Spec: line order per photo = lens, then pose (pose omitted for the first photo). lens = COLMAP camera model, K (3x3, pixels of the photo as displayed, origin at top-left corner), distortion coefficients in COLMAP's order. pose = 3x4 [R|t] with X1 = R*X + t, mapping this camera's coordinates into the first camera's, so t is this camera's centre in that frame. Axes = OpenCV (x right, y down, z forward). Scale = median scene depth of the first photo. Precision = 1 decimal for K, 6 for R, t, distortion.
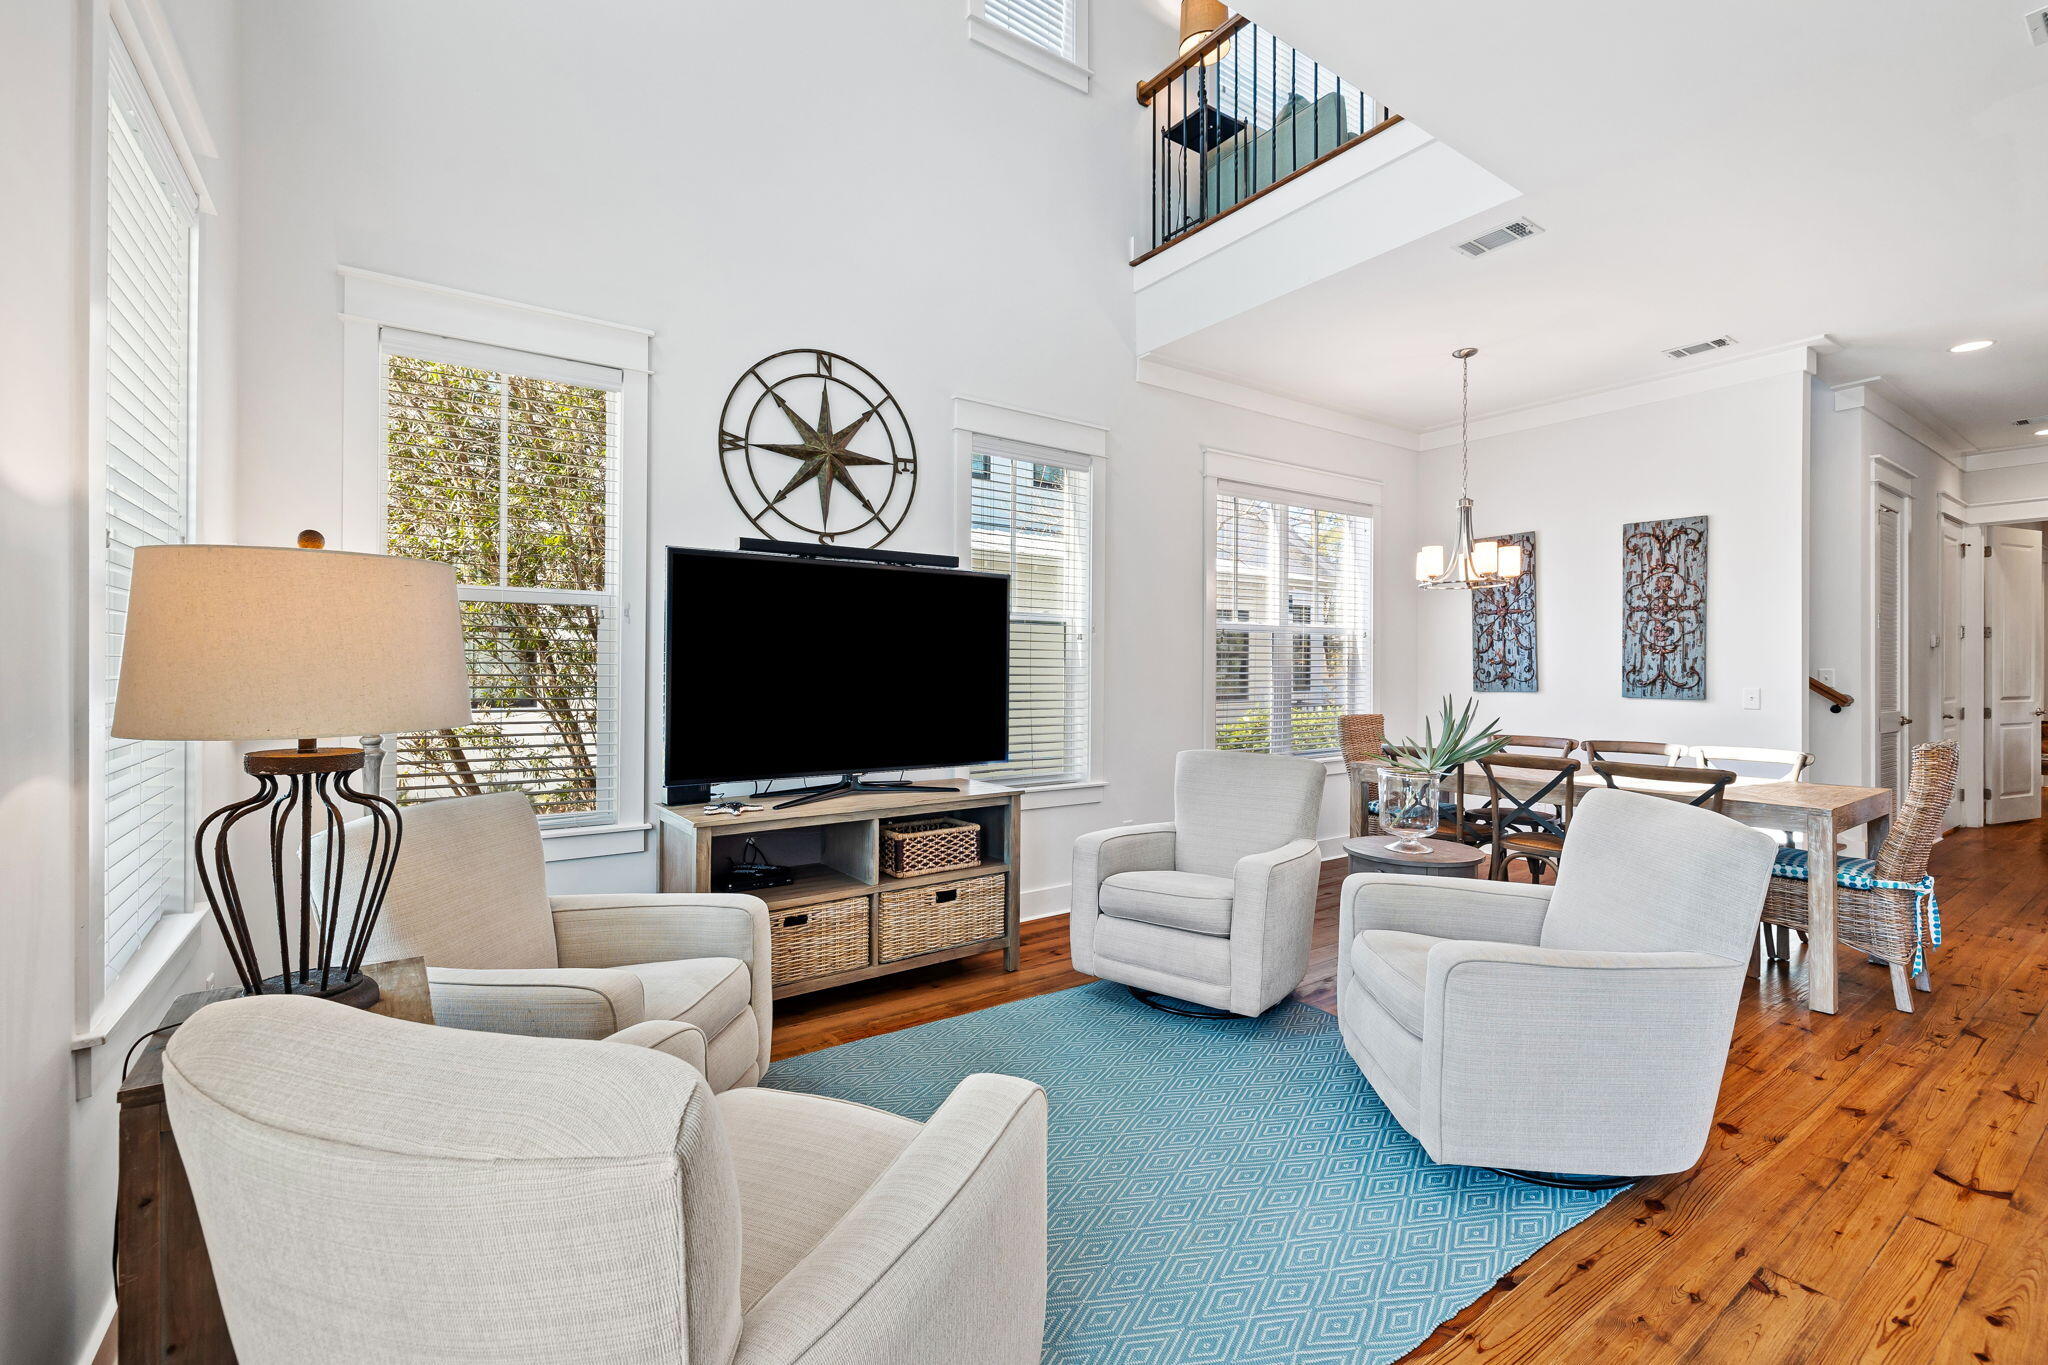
lens RADIAL K [[885.8, 0, 1020.6], [0, 885.8, 669.1], [0, 0, 1]] dist [-0.010491, -0.000575]
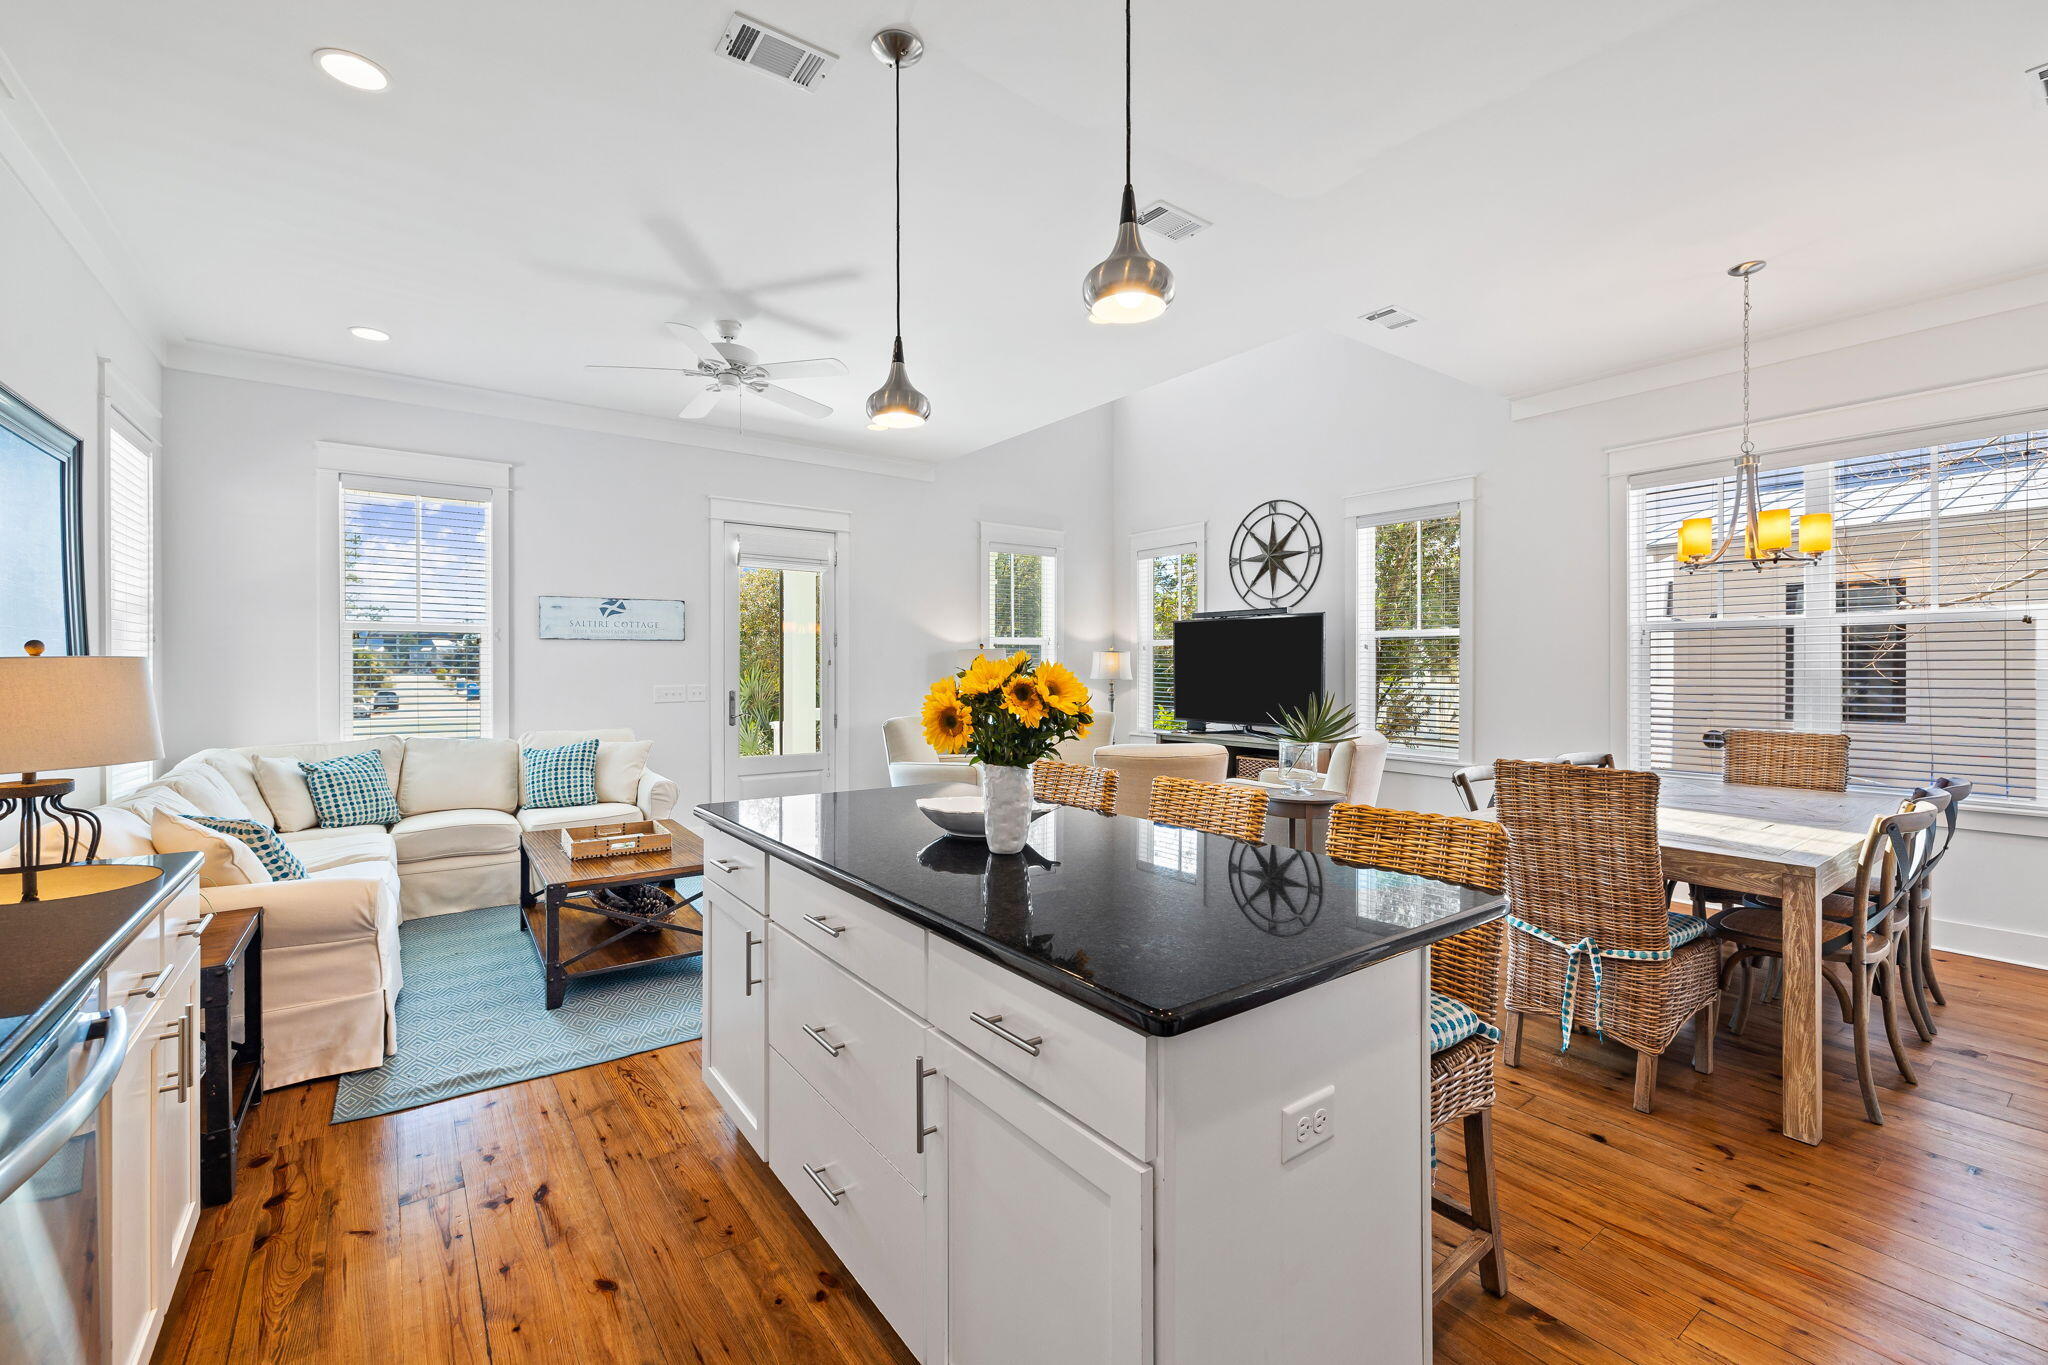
lens RADIAL K [[885.8, 0, 1019.5], [0, 885.8, 673.4], [0, 0, 1]] dist [-0.010491, -0.000575]
pose [[0.014589, 0.007796, -0.999863, 1.627305], [0.003341, 0.999964, 0.007846, -0.012575], [0.999888, -0.003455, 0.014563, 0.437557]]
